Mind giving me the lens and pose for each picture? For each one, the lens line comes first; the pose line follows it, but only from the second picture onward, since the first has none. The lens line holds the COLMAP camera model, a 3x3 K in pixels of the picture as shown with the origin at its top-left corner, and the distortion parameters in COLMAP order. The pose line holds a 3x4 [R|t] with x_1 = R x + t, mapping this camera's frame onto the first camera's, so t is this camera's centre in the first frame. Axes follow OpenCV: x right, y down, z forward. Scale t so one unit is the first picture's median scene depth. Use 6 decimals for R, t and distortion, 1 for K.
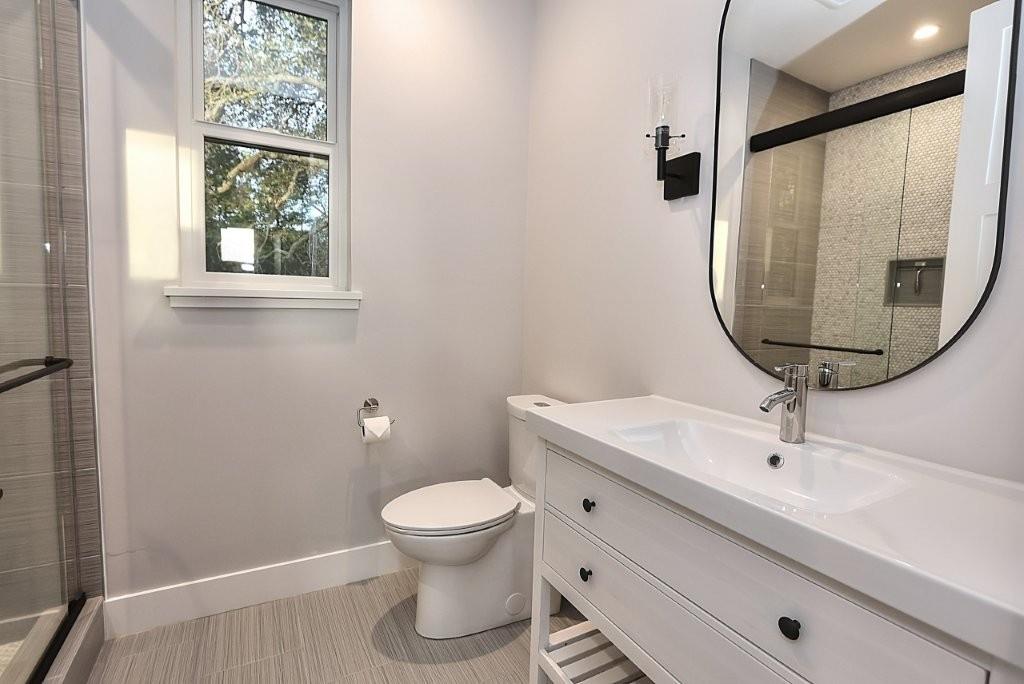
lens RADIAL K [[475.4, 0, 506.2], [0, 475.4, 341.4], [0, 0, 1]] dist [-0.029681, 0.009541]
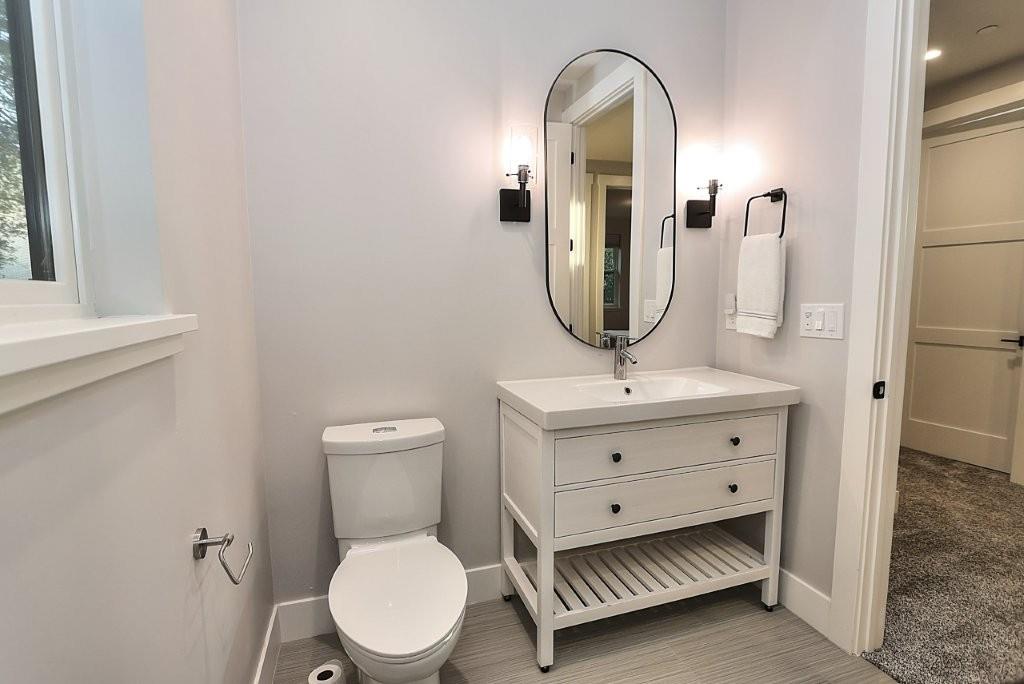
lens RADIAL K [[475.4, 0, 506.2], [0, 475.4, 341.4], [0, 0, 1]] dist [-0.029681, 0.009541]
pose [[0.172563, -0.132594, 0.976033, -1.009949], [0.085833, 0.989153, 0.119201, -0.154696], [-0.981252, 0.063206, 0.182072, 0.884439]]
